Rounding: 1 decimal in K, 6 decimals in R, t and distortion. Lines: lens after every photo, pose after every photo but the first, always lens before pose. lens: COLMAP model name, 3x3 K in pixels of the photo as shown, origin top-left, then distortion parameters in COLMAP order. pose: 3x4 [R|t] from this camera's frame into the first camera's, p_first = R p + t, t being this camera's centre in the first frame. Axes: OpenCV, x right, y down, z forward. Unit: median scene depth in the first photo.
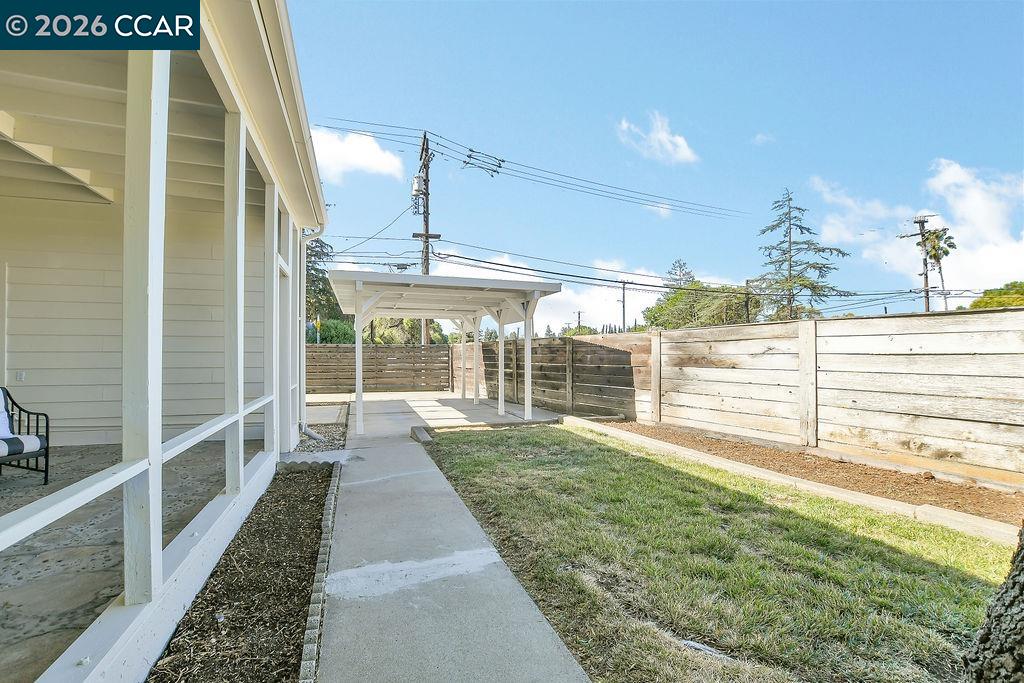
lens RADIAL K [[472.5, 0, 510.0], [0, 472.5, 343.3], [0, 0, 1]] dist [-0.010816, -0.000452]
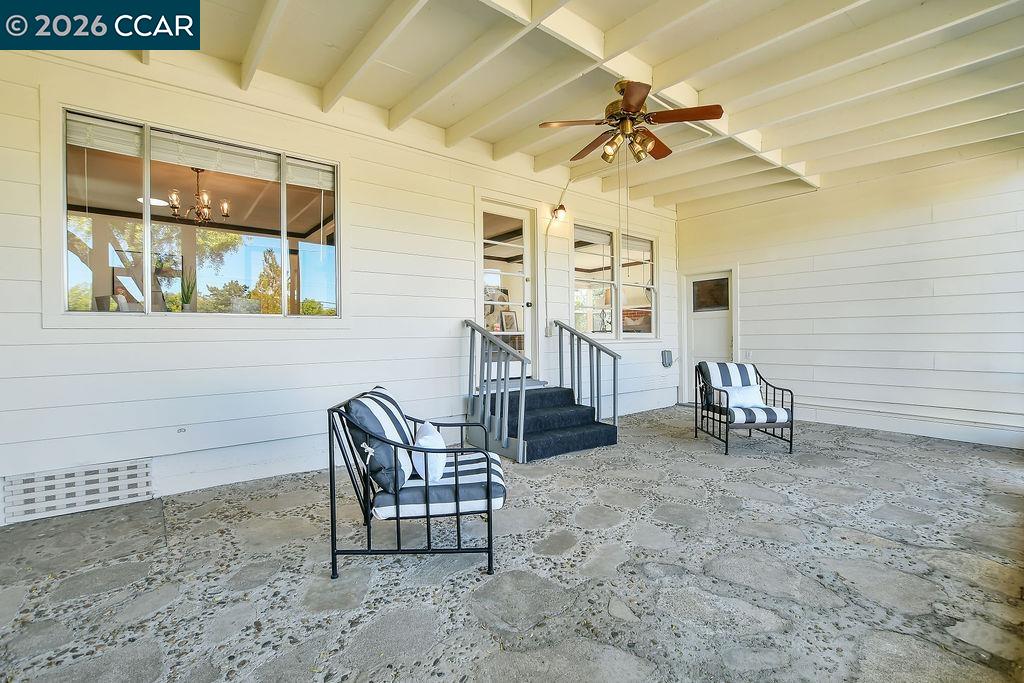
lens RADIAL K [[472.5, 0, 508.0], [0, 472.5, 340.8], [0, 0, 1]] dist [-0.010816, -0.000452]
pose [[0.370863, 0.004080, -0.928679, -0.203746], [0.026451, 0.999538, 0.014955, -0.000264], [0.928311, -0.030111, 0.370584, -0.033906]]
